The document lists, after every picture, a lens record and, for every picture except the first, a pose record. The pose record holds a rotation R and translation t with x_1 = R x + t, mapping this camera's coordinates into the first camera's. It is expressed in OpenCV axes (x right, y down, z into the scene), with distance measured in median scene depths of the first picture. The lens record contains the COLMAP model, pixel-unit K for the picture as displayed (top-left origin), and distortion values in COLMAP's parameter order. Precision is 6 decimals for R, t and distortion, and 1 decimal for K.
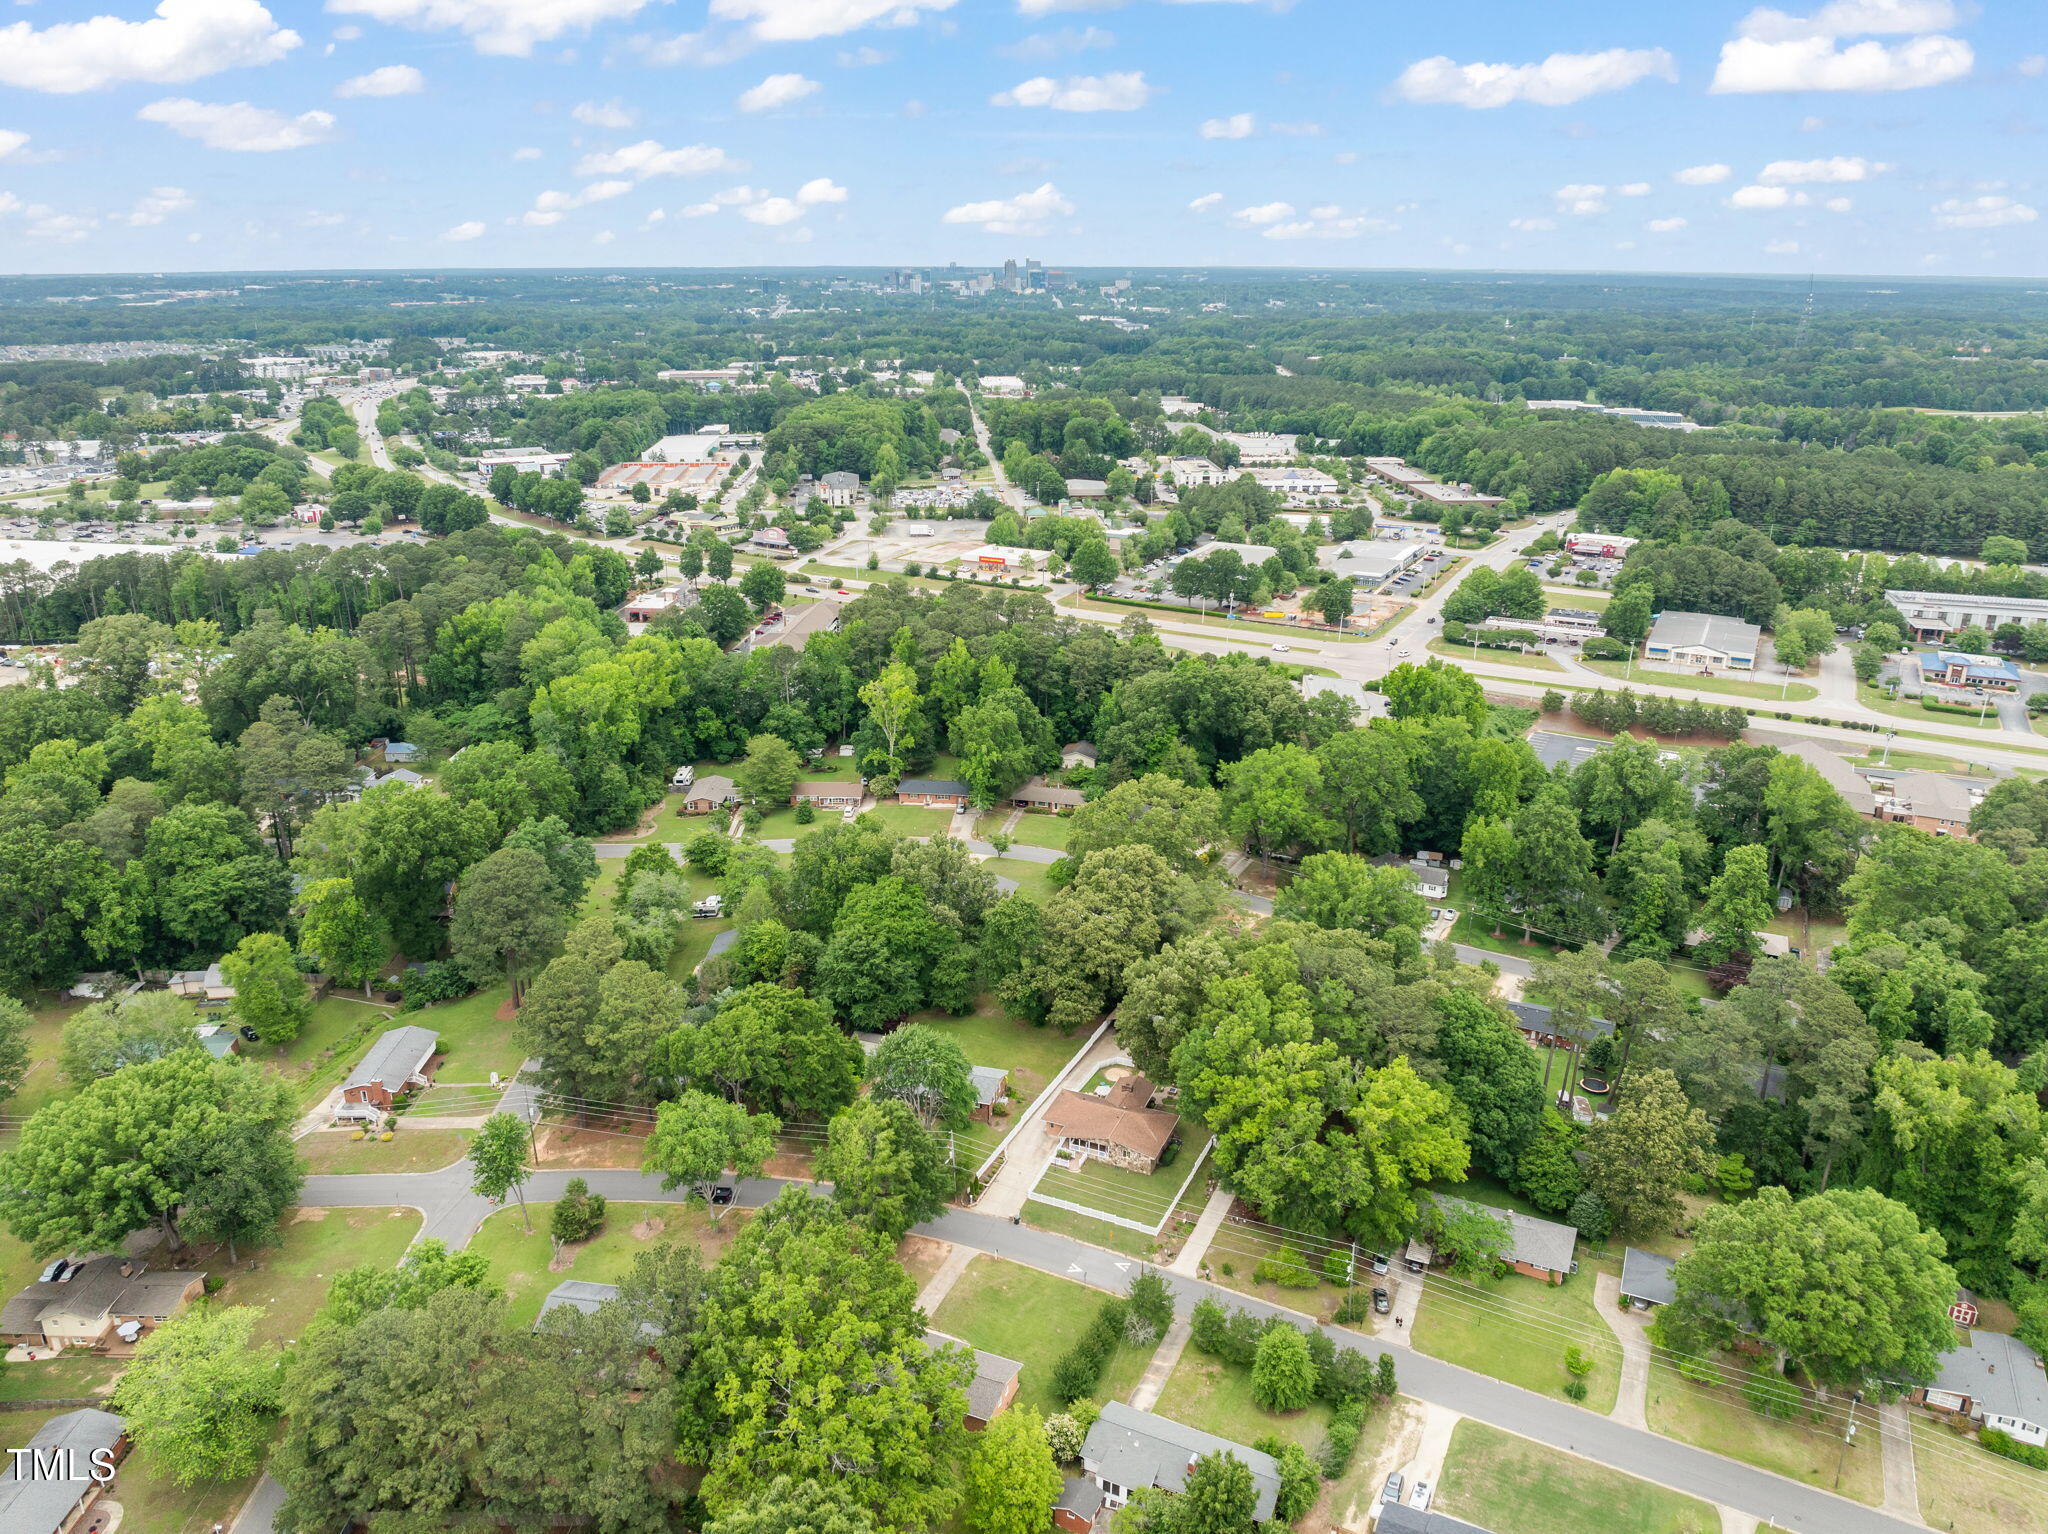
lens RADIAL K [[1475.3, 0, 1024.0], [0, 1475.3, 767.0], [0, 0, 1]] dist [-0.027638, -0.001636]
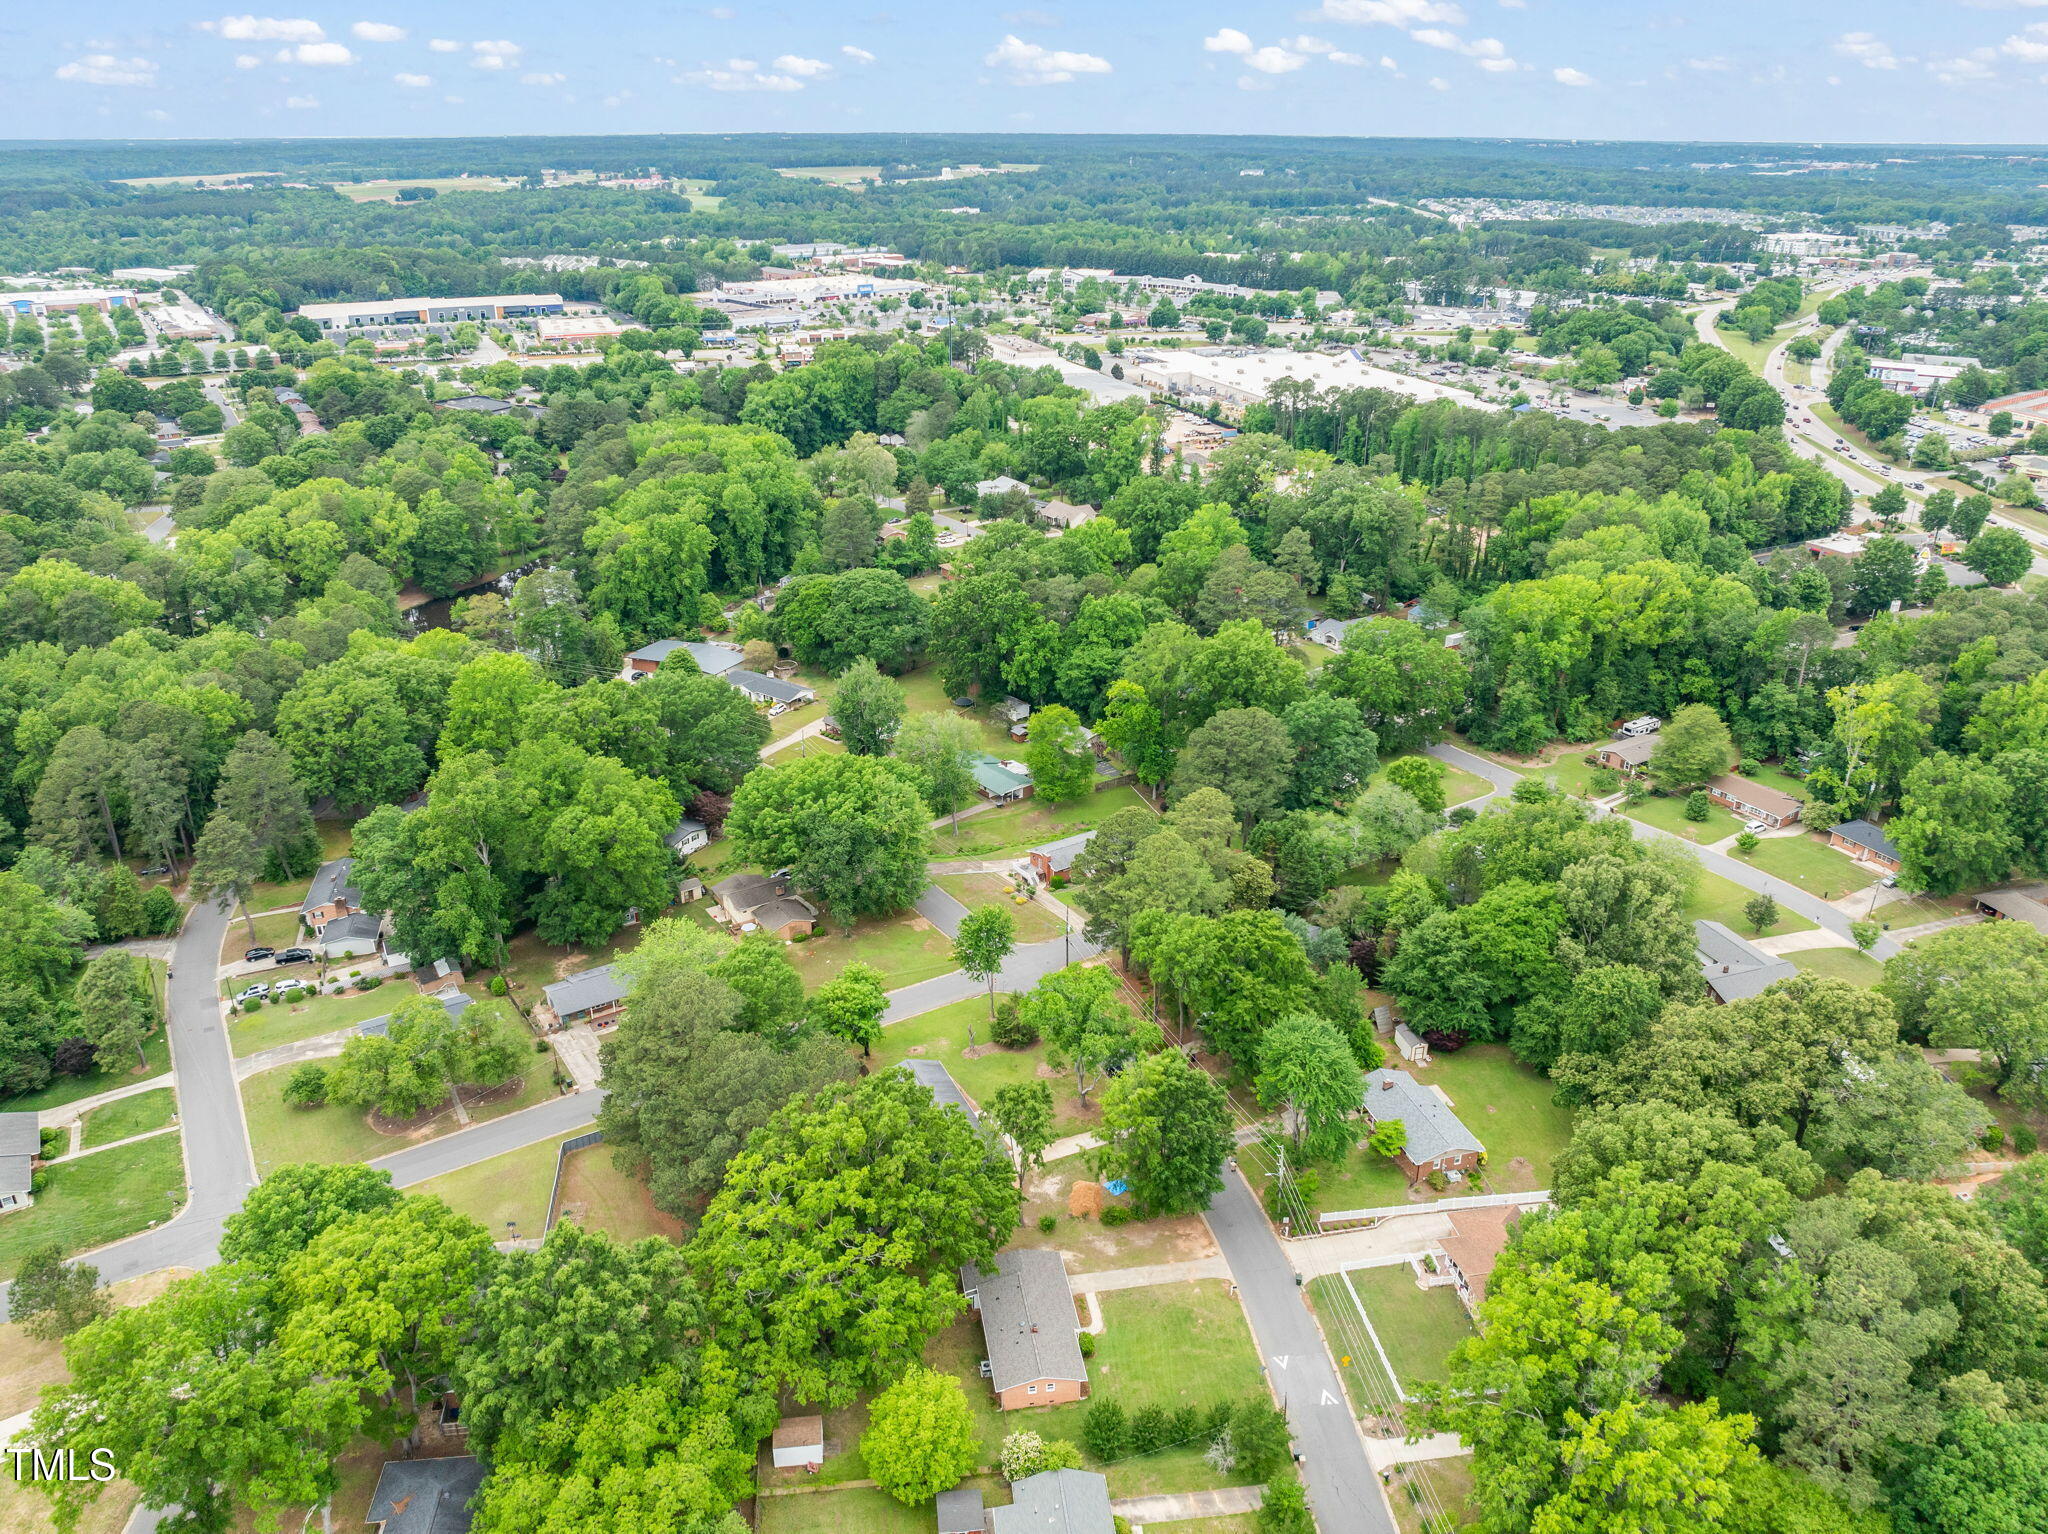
lens RADIAL K [[1475.3, 0, 1024.0], [0, 1475.3, 767.0], [0, 0, 1]] dist [-0.027638, -0.001636]
pose [[0.542280, 0.342916, -0.767034, 0.141066], [-0.283052, 0.934117, 0.217501, -0.032775], [0.791084, 0.099164, 0.603616, 0.105387]]
